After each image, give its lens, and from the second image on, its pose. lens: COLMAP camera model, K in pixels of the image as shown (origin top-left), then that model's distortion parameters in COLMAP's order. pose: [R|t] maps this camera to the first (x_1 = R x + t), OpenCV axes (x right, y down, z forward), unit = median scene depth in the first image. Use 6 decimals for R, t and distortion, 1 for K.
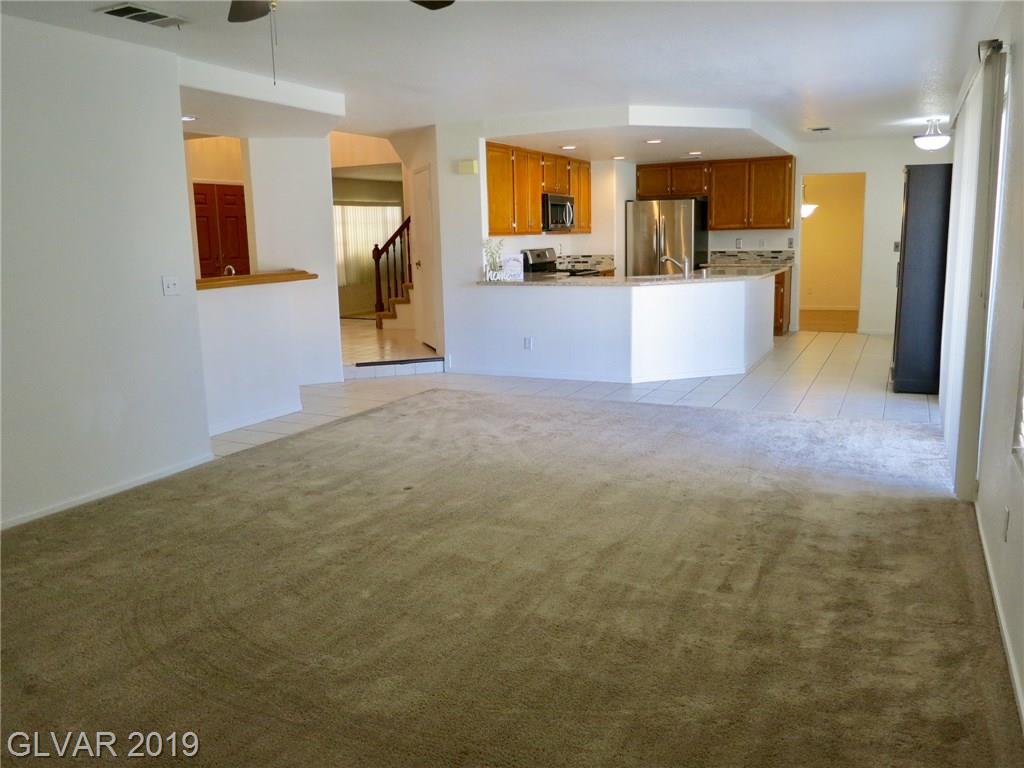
lens RADIAL K [[864.7, 0, 512.0], [0, 864.7, 384.0], [0, 0, 1]] dist [-0.002454, -0.000927]
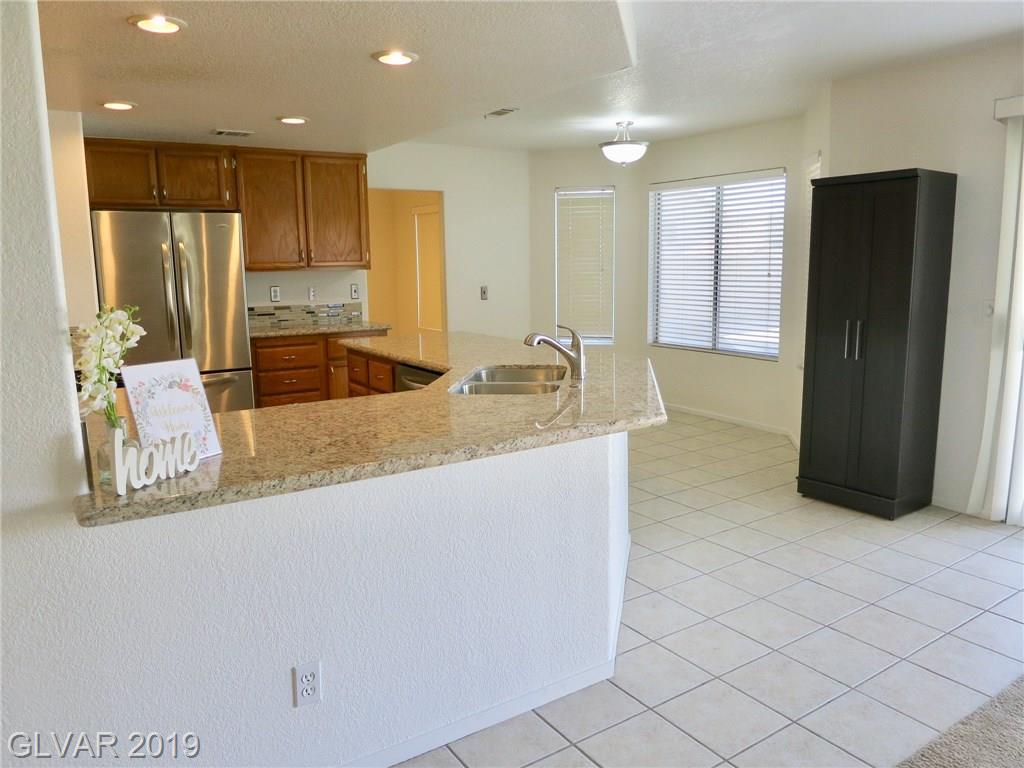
lens RADIAL K [[758.8, 0, 512.0], [0, 758.8, 384.0], [0, 0, 1]] dist [-0.004683, -0.001892]
pose [[0.529594, -0.122539, 0.839353, -0.102994], [0.145271, 0.987994, 0.052579, -0.107392], [-0.835719, 0.094088, 0.541037, 0.600746]]
